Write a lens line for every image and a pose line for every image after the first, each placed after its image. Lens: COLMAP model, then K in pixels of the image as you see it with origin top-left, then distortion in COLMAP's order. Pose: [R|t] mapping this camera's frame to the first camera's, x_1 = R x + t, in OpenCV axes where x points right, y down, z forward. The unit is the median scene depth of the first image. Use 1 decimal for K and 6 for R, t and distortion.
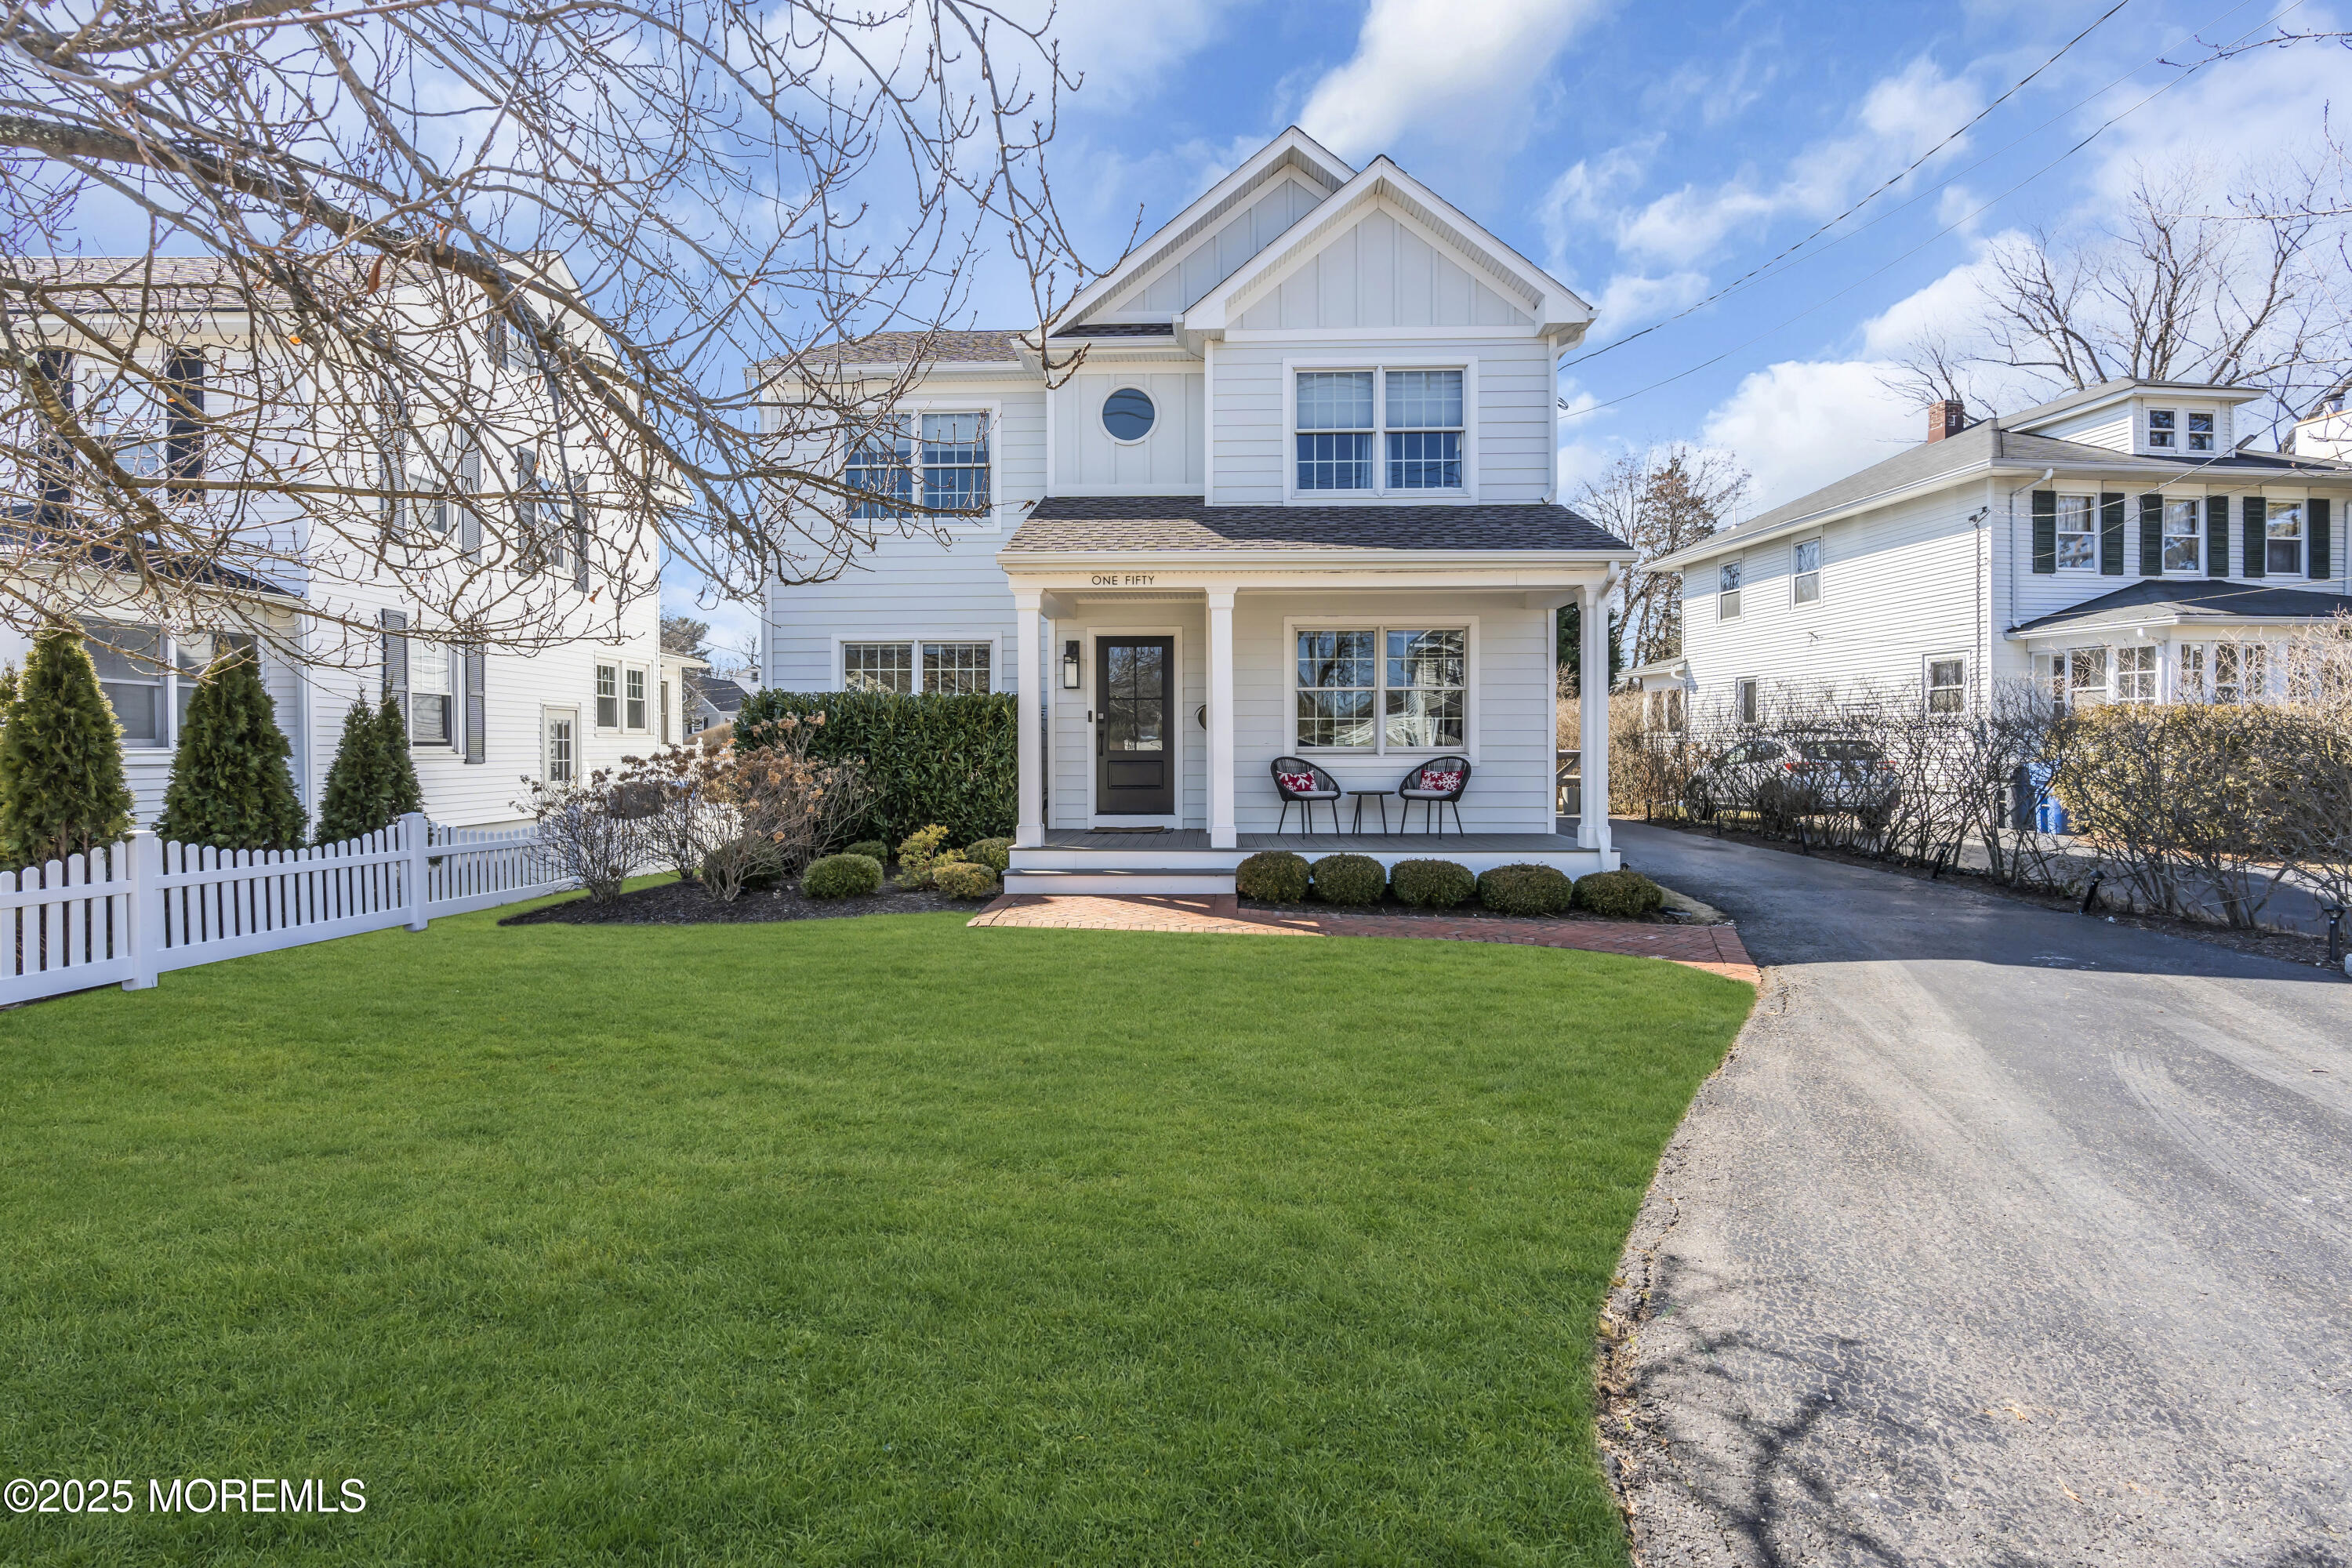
lens RADIAL K [[1056.7, 0, 1173.6], [0, 1056.7, 772.1], [0, 0, 1]] dist [-0.000106, 0.000828]
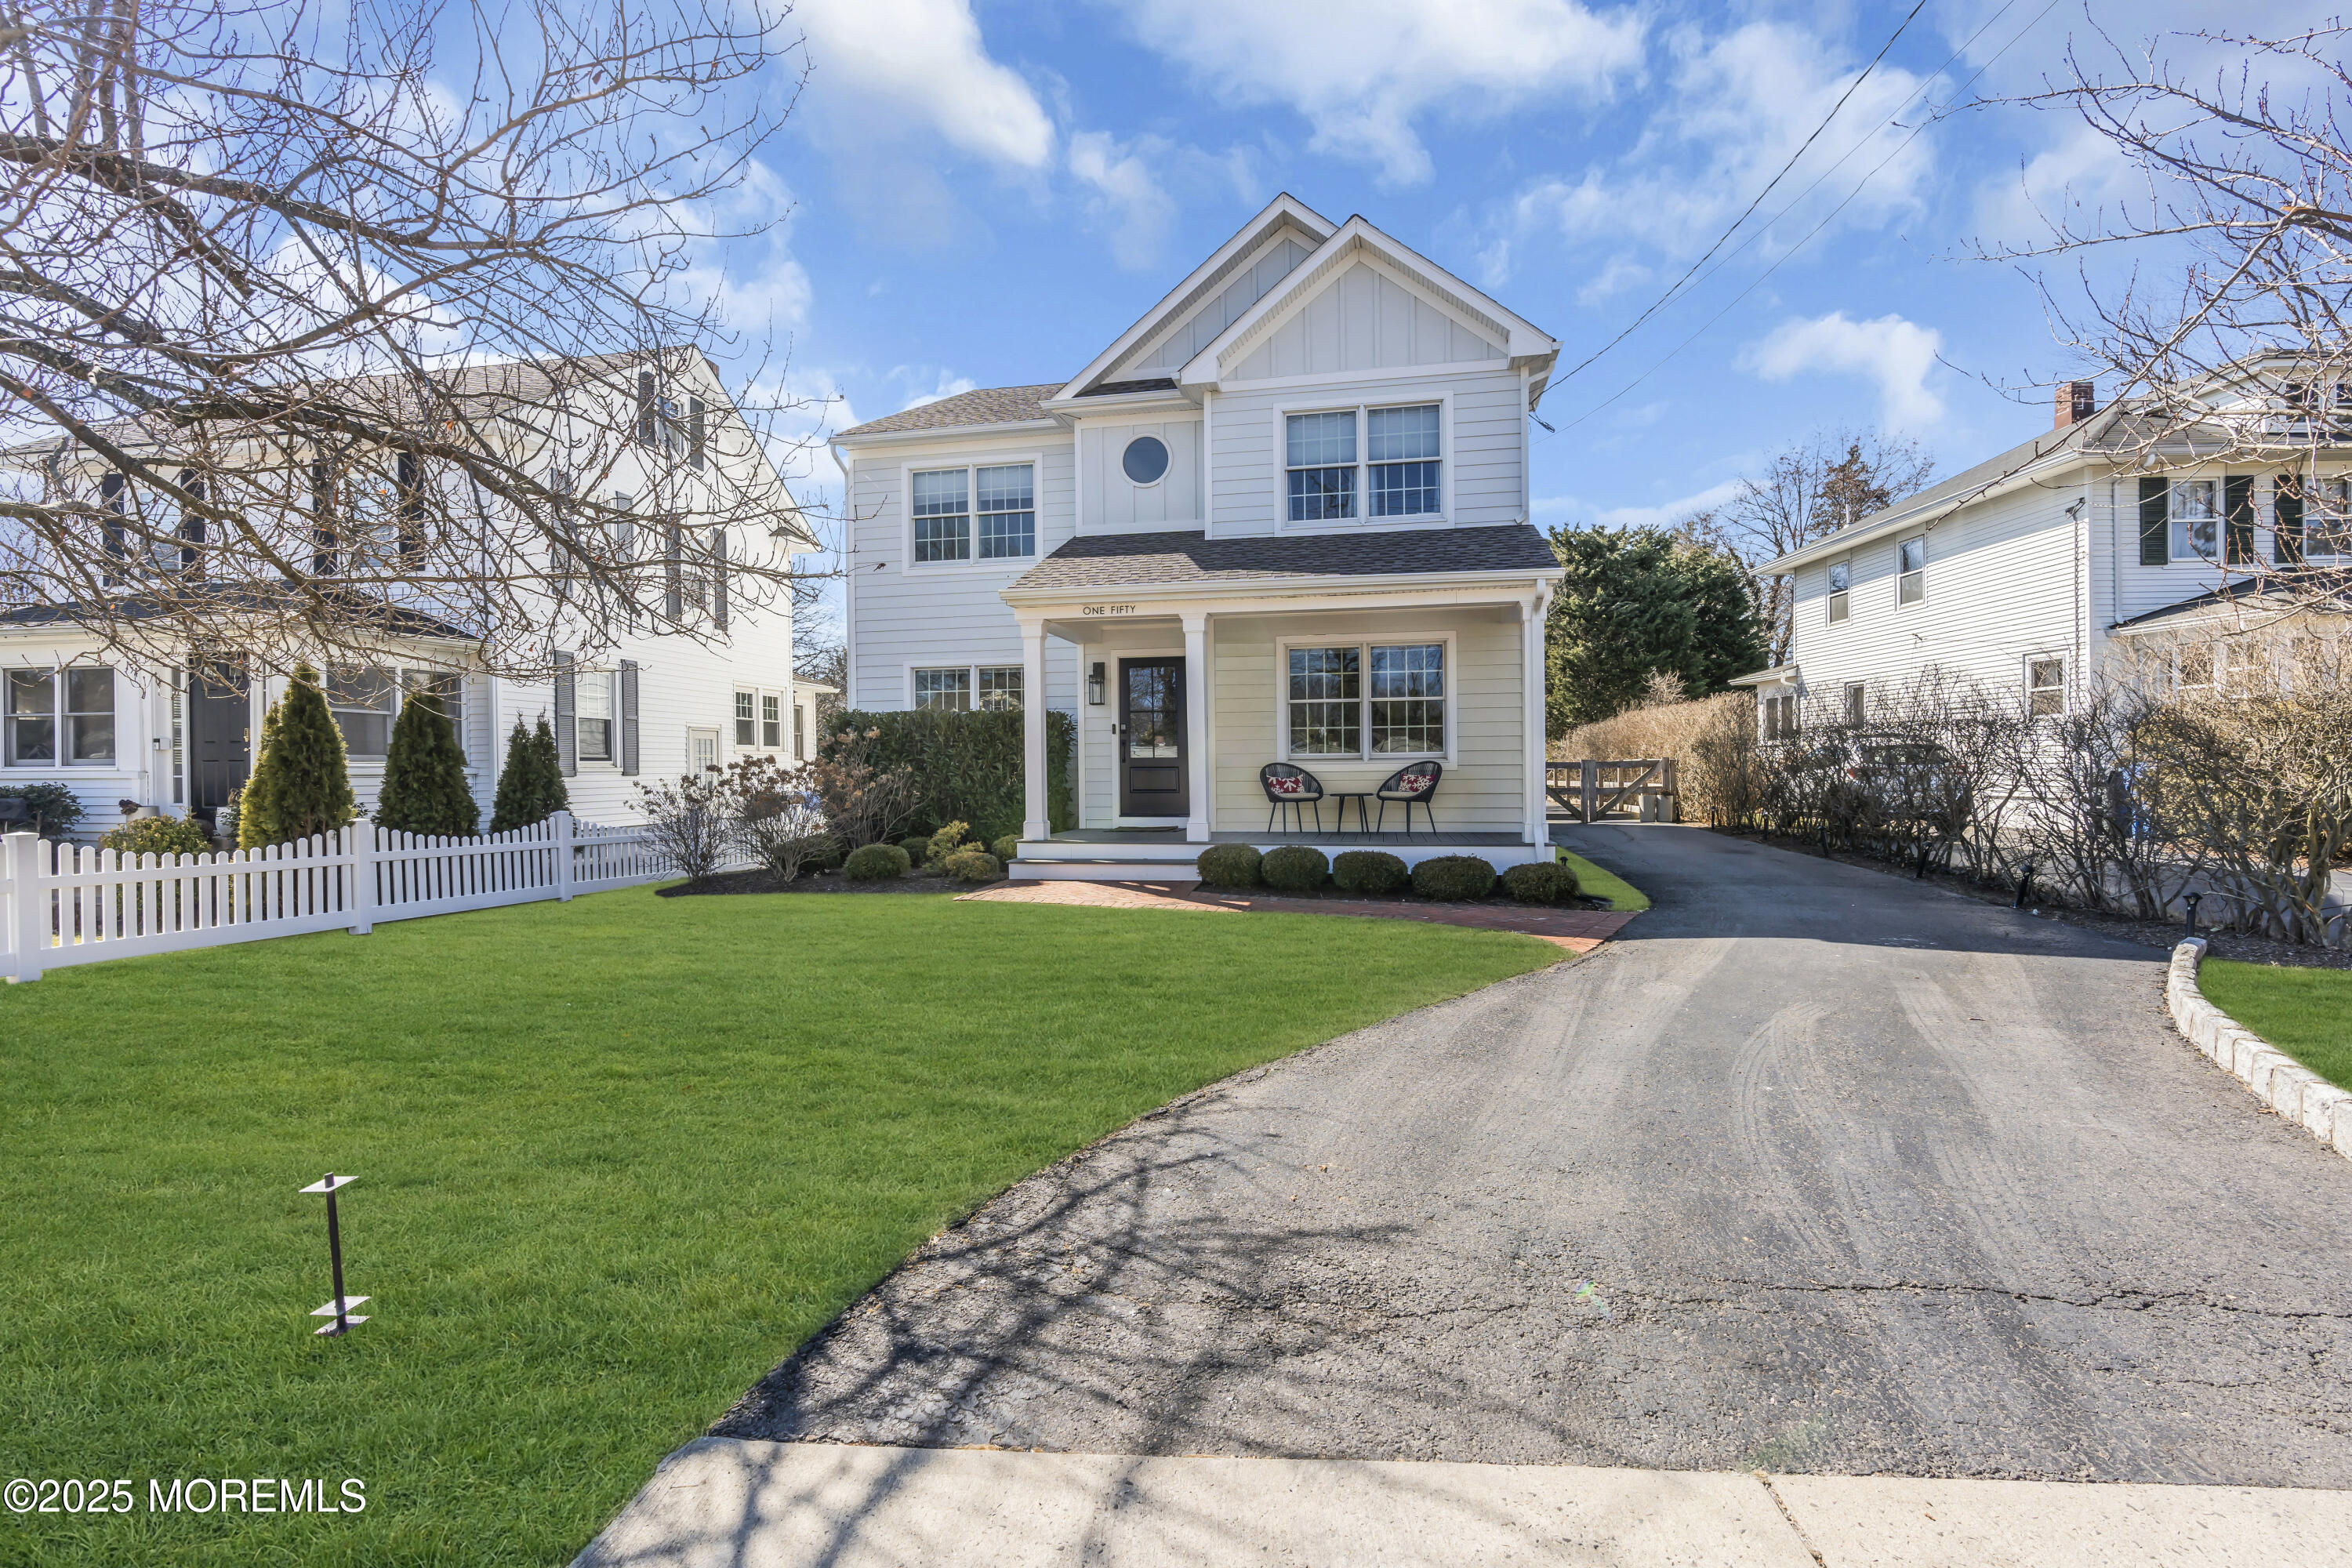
lens RADIAL K [[1060.8, 0, 1176.3], [0, 1060.8, 791.8], [0, 0, 1]] dist [-0.001178, -0.000115]
pose [[0.986645, -0.004075, -0.162834, 0.184237], [0.004287, 0.999990, 0.000953, 0.014695], [0.162829, -0.001638, 0.986653, -0.116859]]
